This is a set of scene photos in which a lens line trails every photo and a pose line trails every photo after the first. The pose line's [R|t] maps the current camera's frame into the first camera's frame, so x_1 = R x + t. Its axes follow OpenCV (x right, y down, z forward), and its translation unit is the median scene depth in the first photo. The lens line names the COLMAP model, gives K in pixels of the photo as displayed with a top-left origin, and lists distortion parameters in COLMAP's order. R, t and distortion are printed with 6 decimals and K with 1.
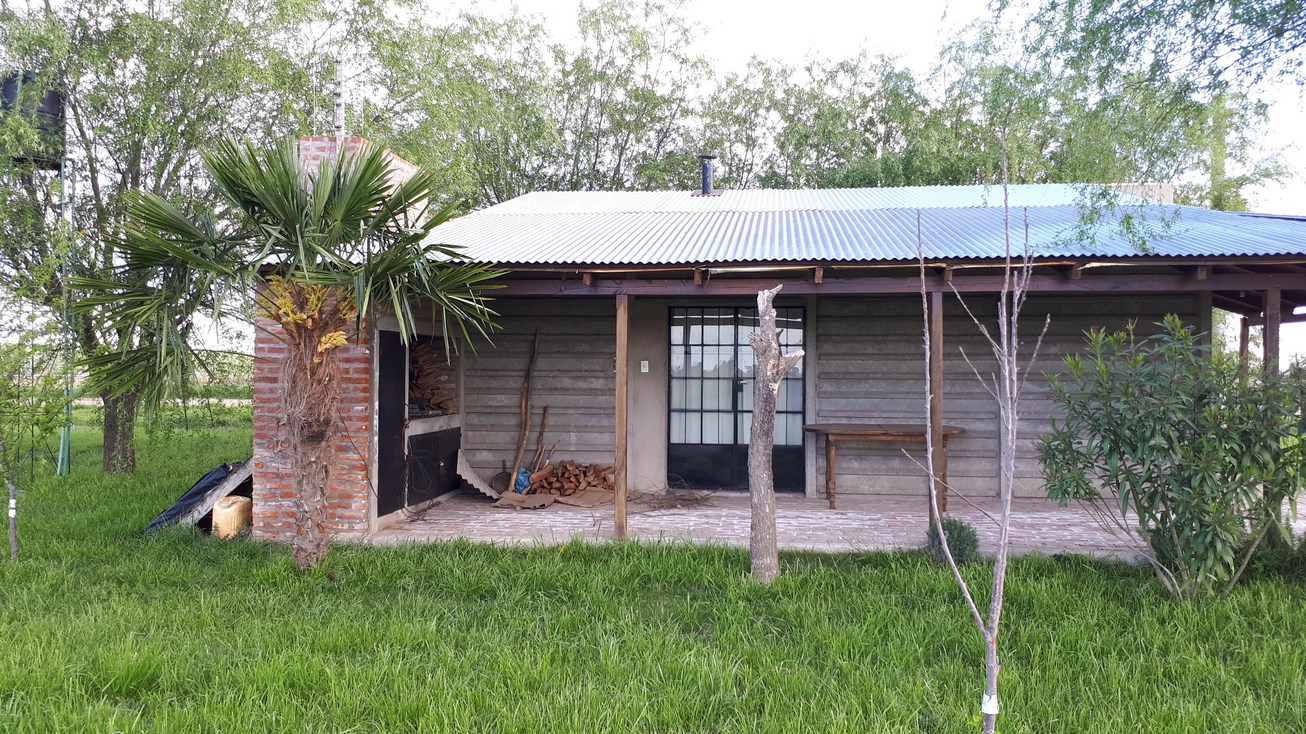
lens RADIAL K [[1015.1, 0, 653.0], [0, 1015.1, 367.0], [0, 0, 1]] dist [0.121984, -0.273434]
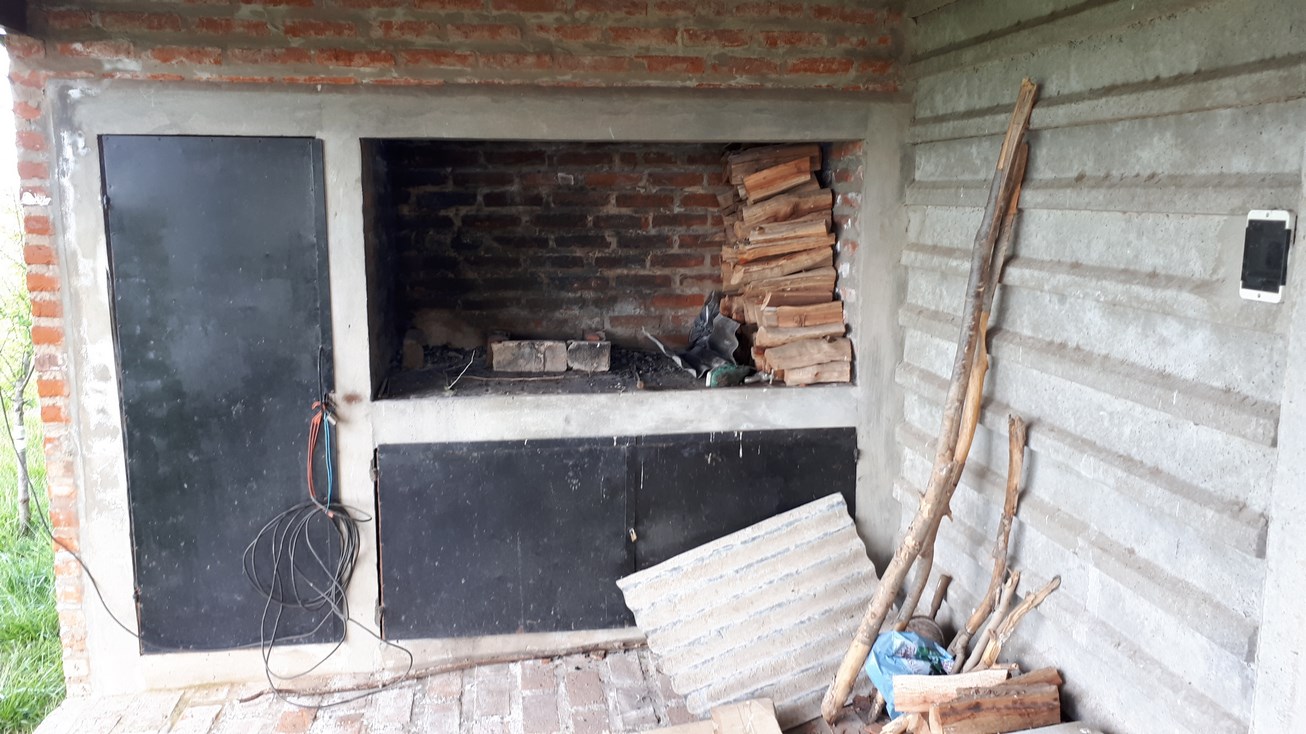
lens RADIAL K [[1015.1, 0, 653.0], [0, 1015.1, 367.0], [0, 0, 1]] dist [0.121984, -0.273434]
pose [[0.290893, 0.155305, -0.944066, 0.091617], [0.002444, 0.986614, 0.163058, -0.011310], [0.956752, -0.049740, 0.286620, 0.852665]]
